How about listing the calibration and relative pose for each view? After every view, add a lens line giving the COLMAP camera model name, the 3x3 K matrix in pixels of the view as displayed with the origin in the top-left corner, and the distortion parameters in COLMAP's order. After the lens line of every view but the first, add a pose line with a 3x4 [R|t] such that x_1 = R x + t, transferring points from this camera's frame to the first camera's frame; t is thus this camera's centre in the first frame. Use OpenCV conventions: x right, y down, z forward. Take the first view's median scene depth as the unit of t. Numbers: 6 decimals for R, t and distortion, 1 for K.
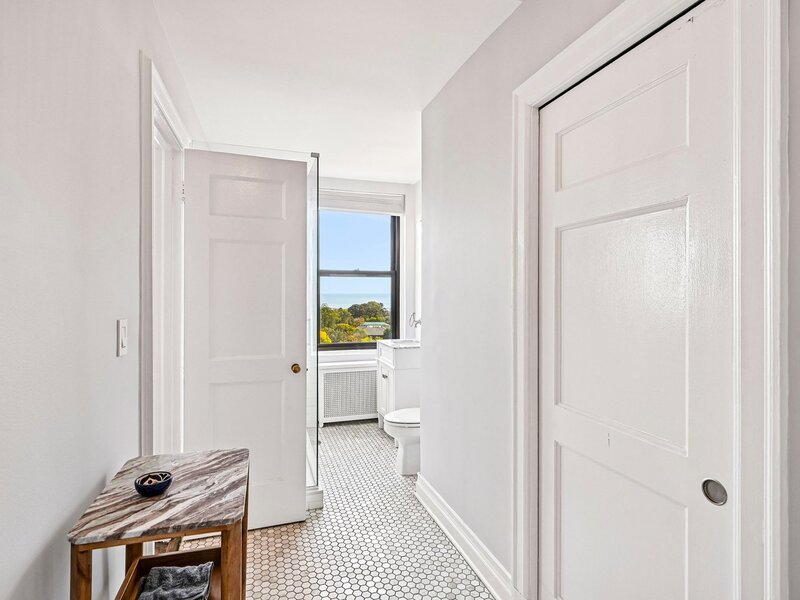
lens RADIAL K [[407.9, 0, 394.2], [0, 407.9, 290.4], [0, 0, 1]] dist [0.000564, -0.001480]
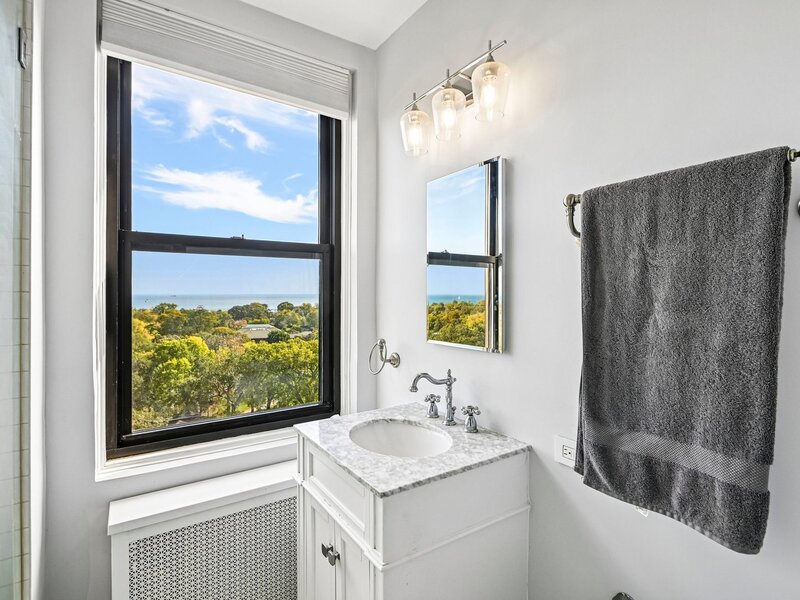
lens RADIAL K [[407.9, 0, 394.2], [0, 407.9, 290.4], [0, 0, 1]] dist [0.000564, -0.001480]
pose [[0.962804, 0.000532, 0.270199, -0.050398], [-0.000129, 0.999999, -0.001508, 0.002808], [-0.270200, 0.001417, 0.962803, 0.549917]]
